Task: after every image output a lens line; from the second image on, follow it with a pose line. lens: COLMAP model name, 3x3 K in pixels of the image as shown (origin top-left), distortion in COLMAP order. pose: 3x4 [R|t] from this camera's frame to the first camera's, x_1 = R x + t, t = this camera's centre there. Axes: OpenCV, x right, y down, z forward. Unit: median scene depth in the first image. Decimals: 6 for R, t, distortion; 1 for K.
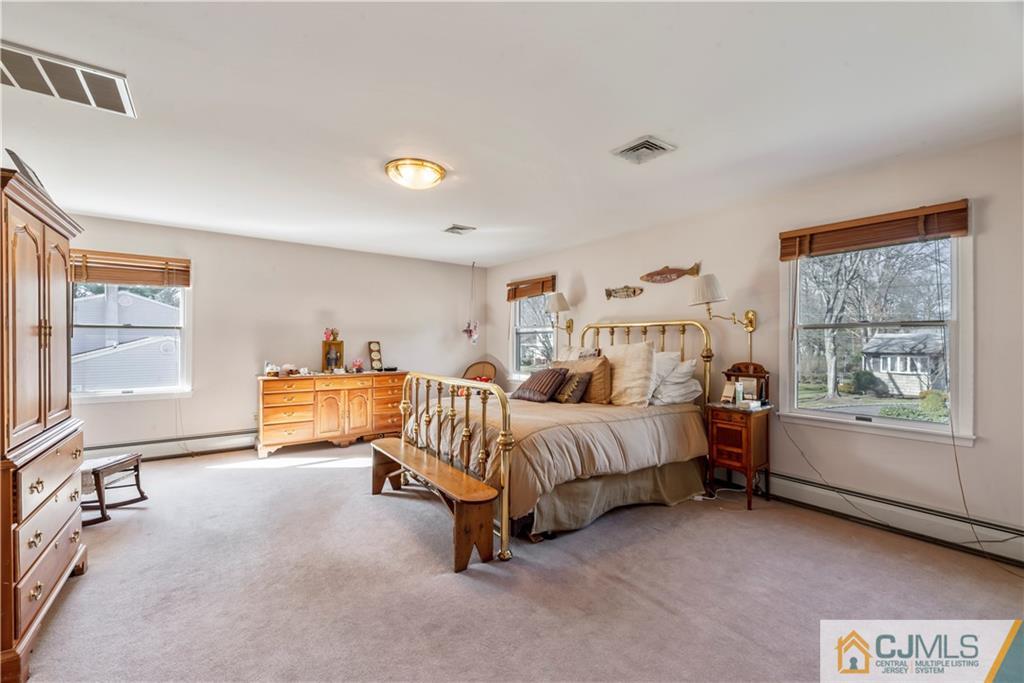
lens RADIAL K [[418.8, 0, 509.5], [0, 418.8, 347.0], [0, 0, 1]] dist [-0.001136, -0.000260]
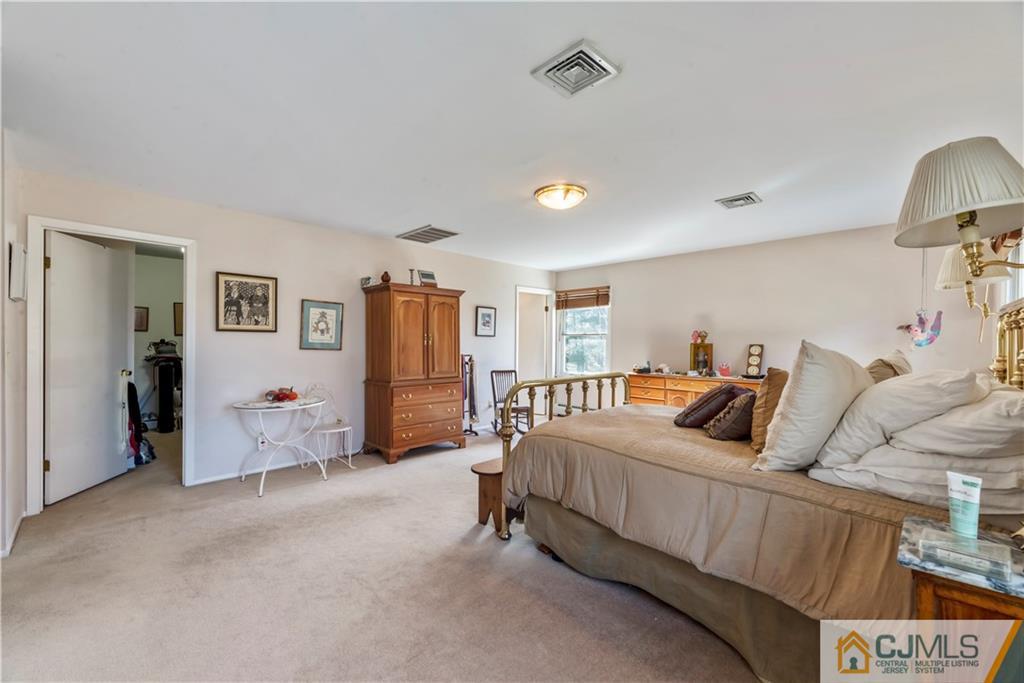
lens RADIAL K [[418.8, 0, 509.5], [0, 418.8, 347.0], [0, 0, 1]] dist [-0.001136, -0.000260]
pose [[0.147432, 0.006521, -0.989051, 0.574263], [-0.018614, 0.999819, 0.003817, -0.001079], [0.988897, 0.017847, 0.147527, 0.448407]]
